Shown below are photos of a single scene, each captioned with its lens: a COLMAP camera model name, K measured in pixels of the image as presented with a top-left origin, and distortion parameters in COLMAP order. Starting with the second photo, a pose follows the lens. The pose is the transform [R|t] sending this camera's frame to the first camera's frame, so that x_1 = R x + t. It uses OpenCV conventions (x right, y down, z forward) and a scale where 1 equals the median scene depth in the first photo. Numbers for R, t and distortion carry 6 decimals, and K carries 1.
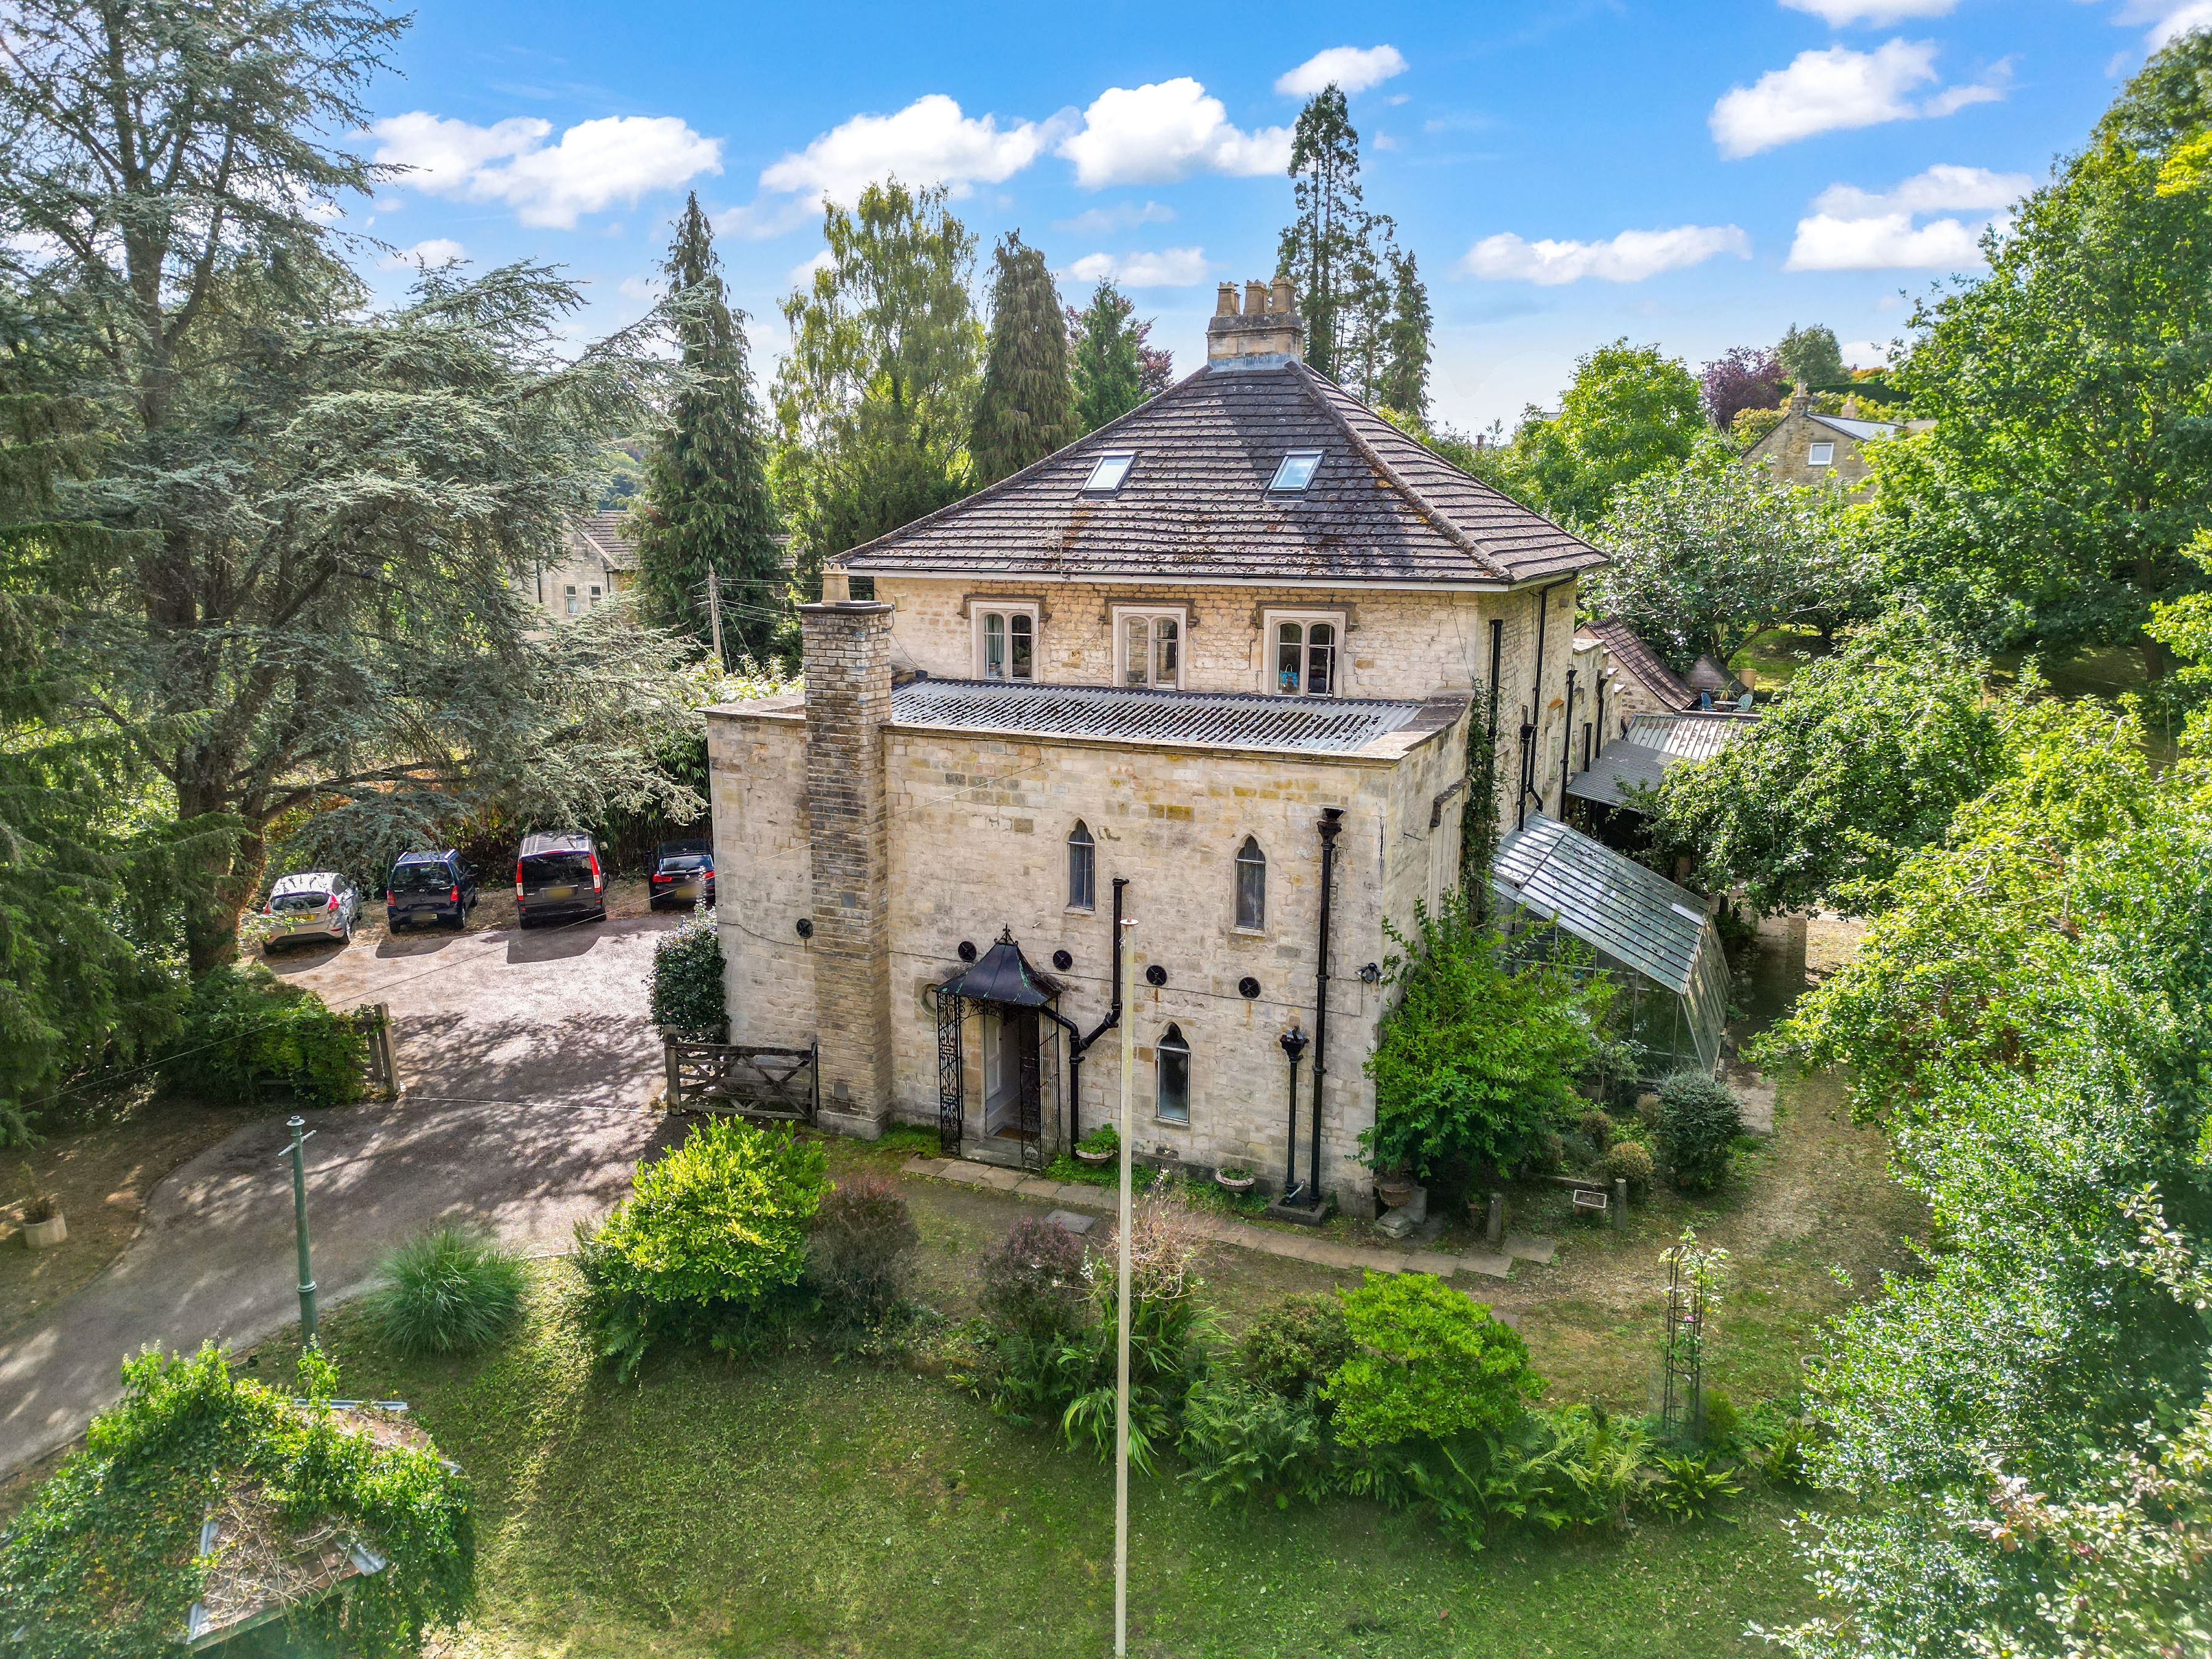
lens RADIAL K [[1586.9, 0, 1099.8], [0, 1586.9, 788.7], [0, 0, 1]] dist [0.079215, -0.000089]
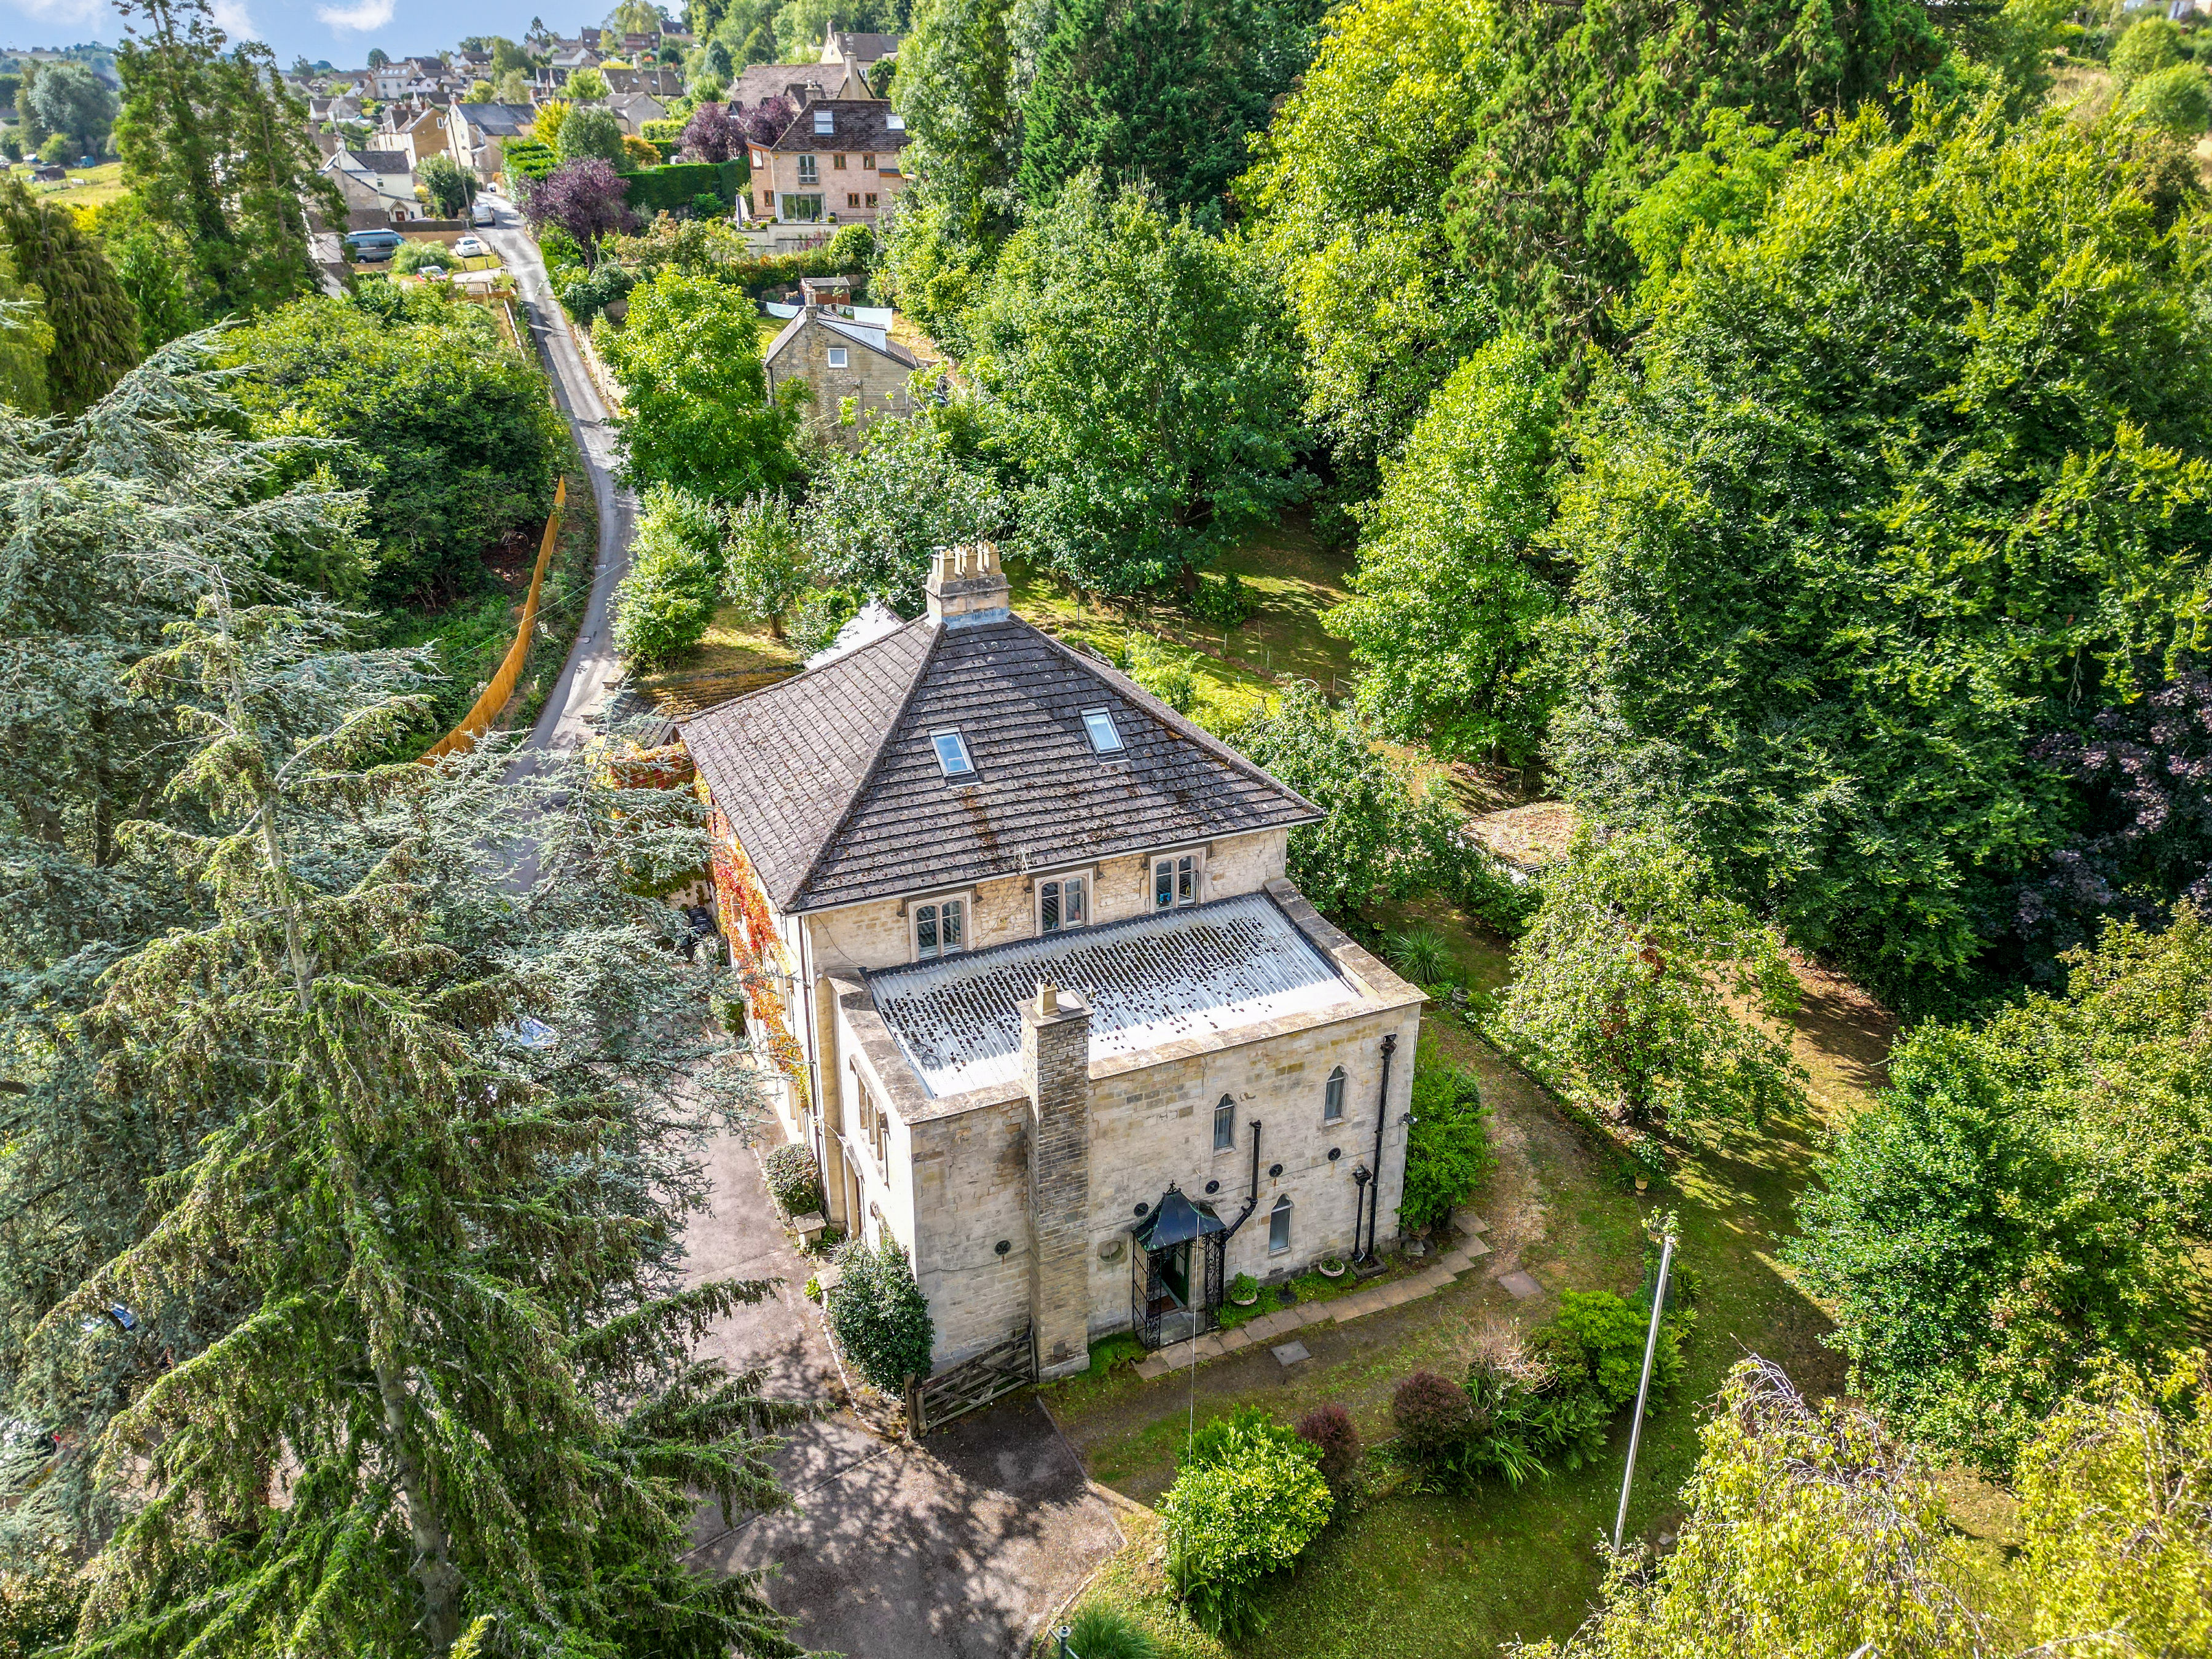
lens RADIAL K [[1541.9, 0, 1106.0], [0, 1541.9, 829.5], [0, 0, 1]] dist [0.068206, -0.001311]
pose [[0.652545, -0.300209, 0.695744, -0.924321], [0.126050, 0.948384, 0.290997, -0.588688], [-0.747192, -0.102190, 0.656705, 0.213143]]
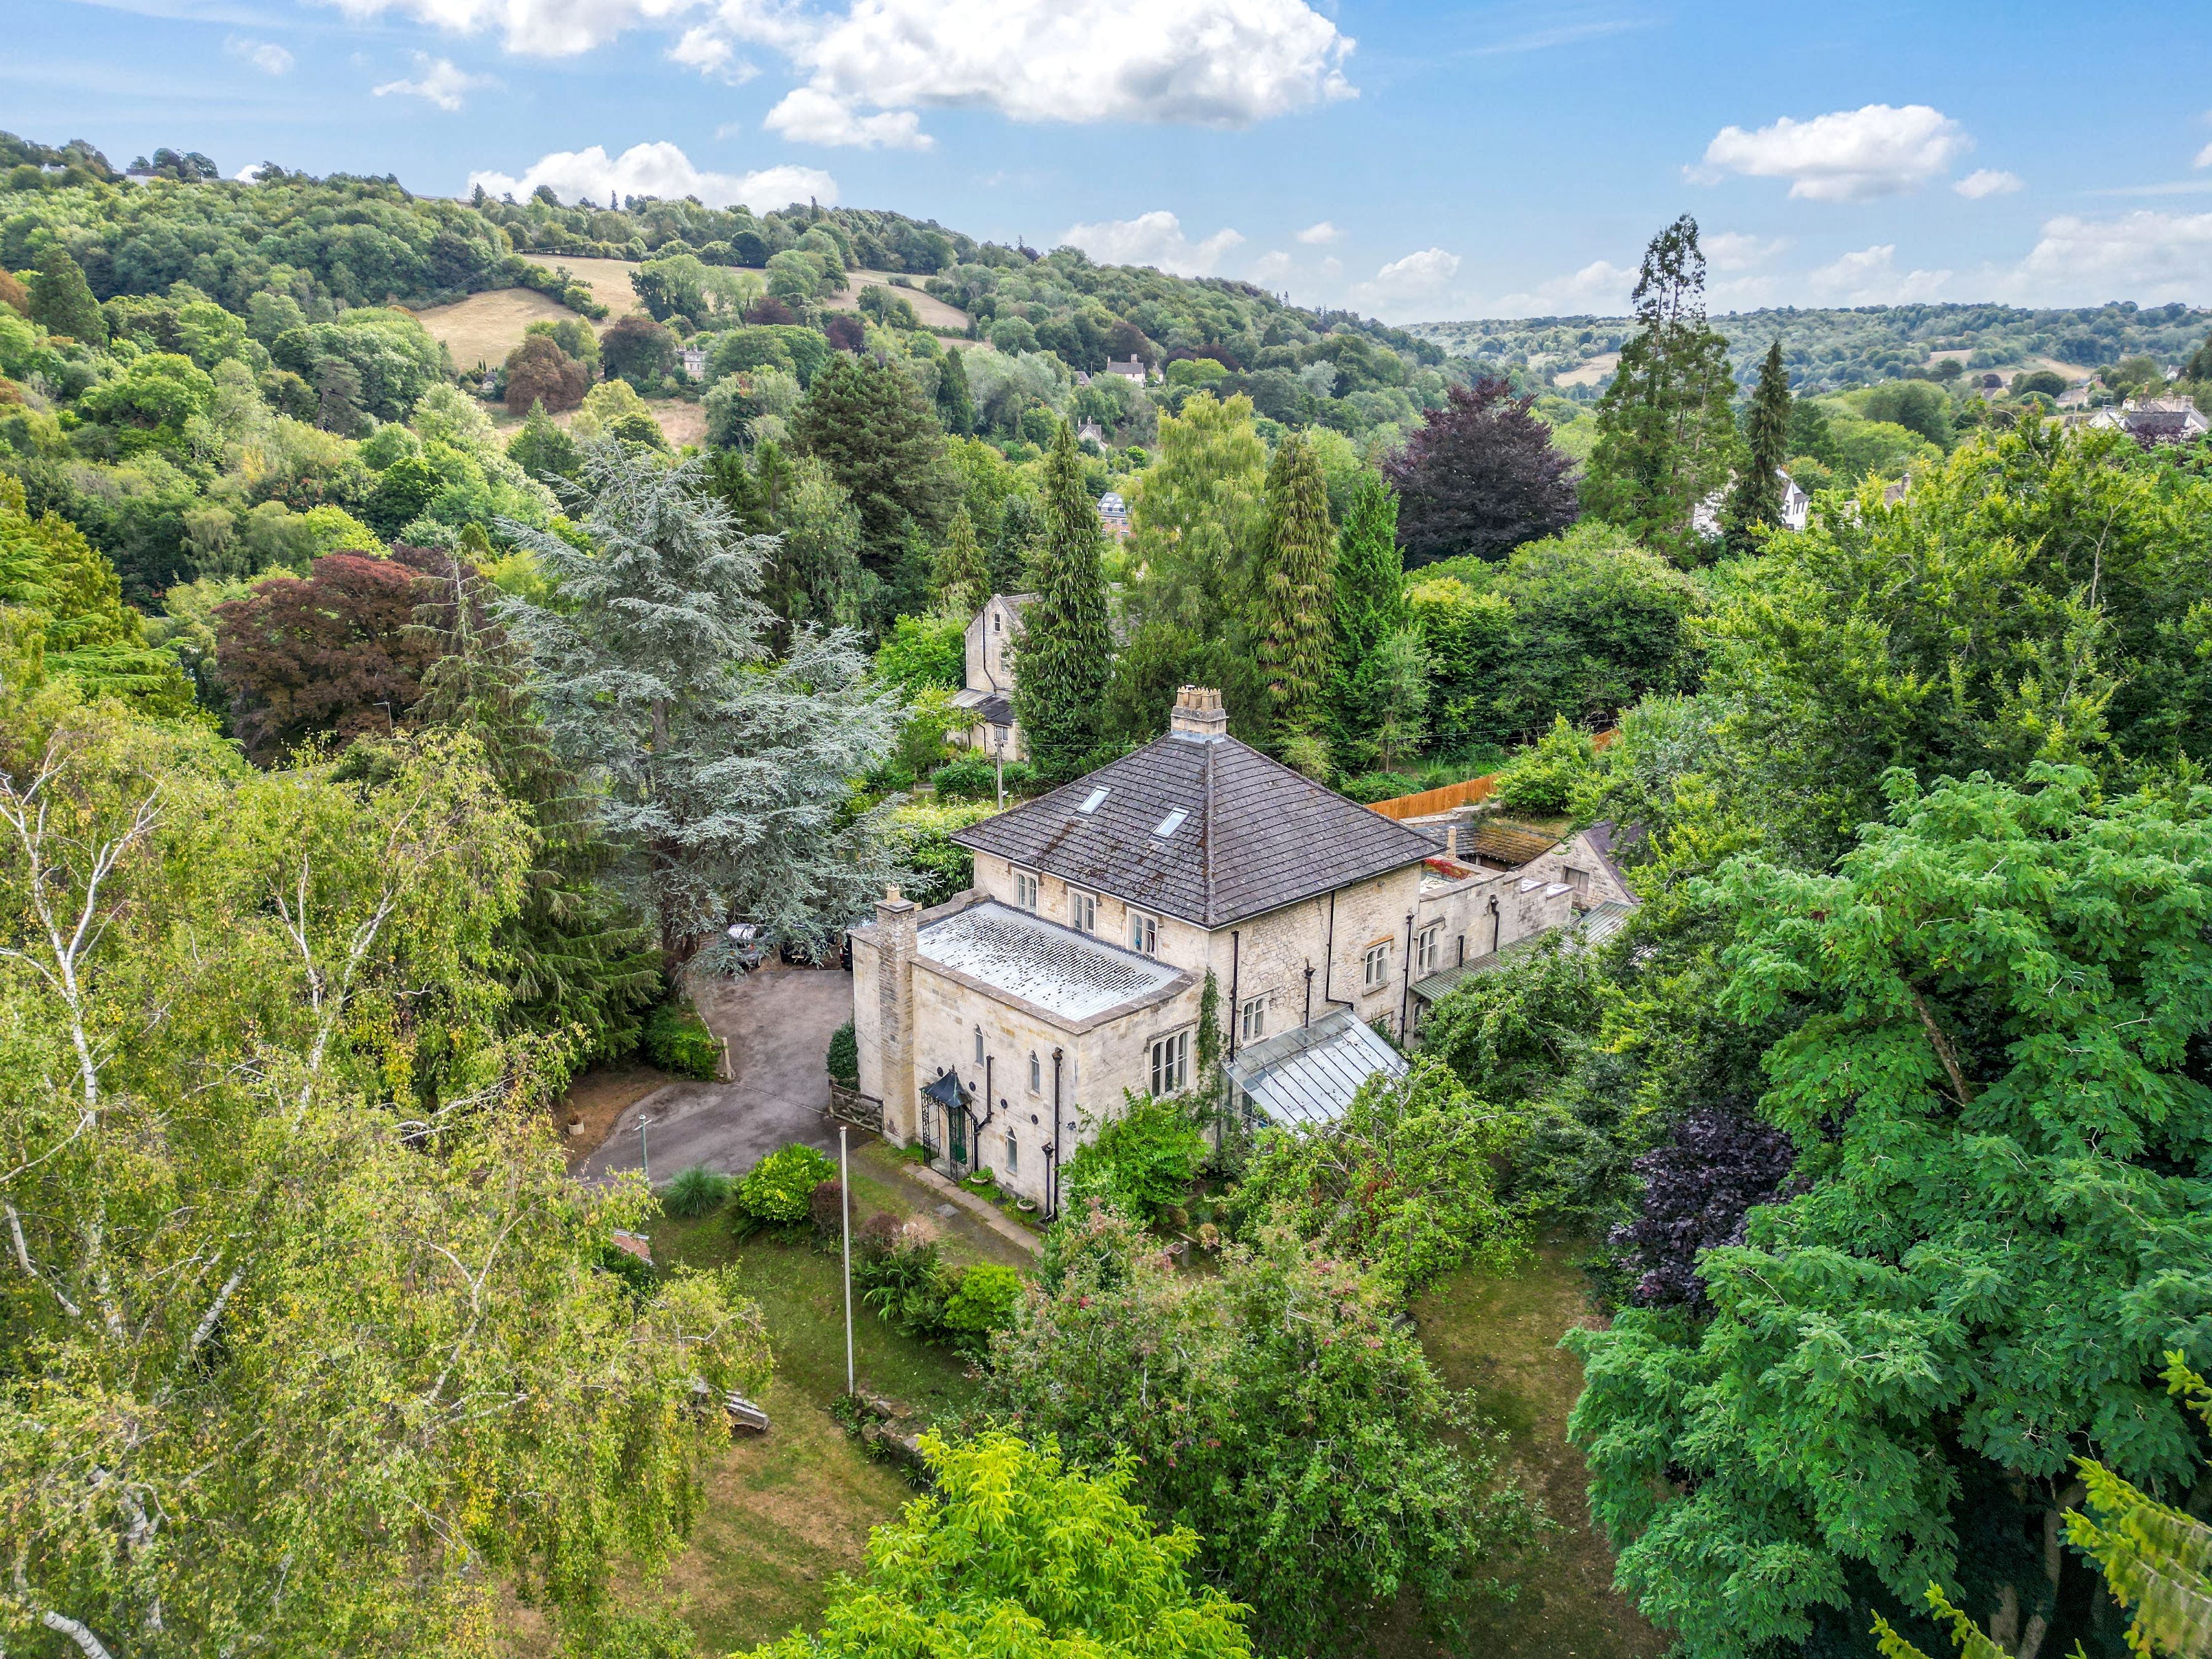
lens RADIAL K [[1541.9, 0, 1106.0], [0, 1541.9, 829.5], [0, 0, 1]] dist [0.068206, -0.001311]
pose [[0.931205, 0.107224, -0.348368, 0.808225], [-0.069377, 0.990420, 0.119392, -0.479289], [0.357833, -0.087009, 0.929723, -0.795071]]
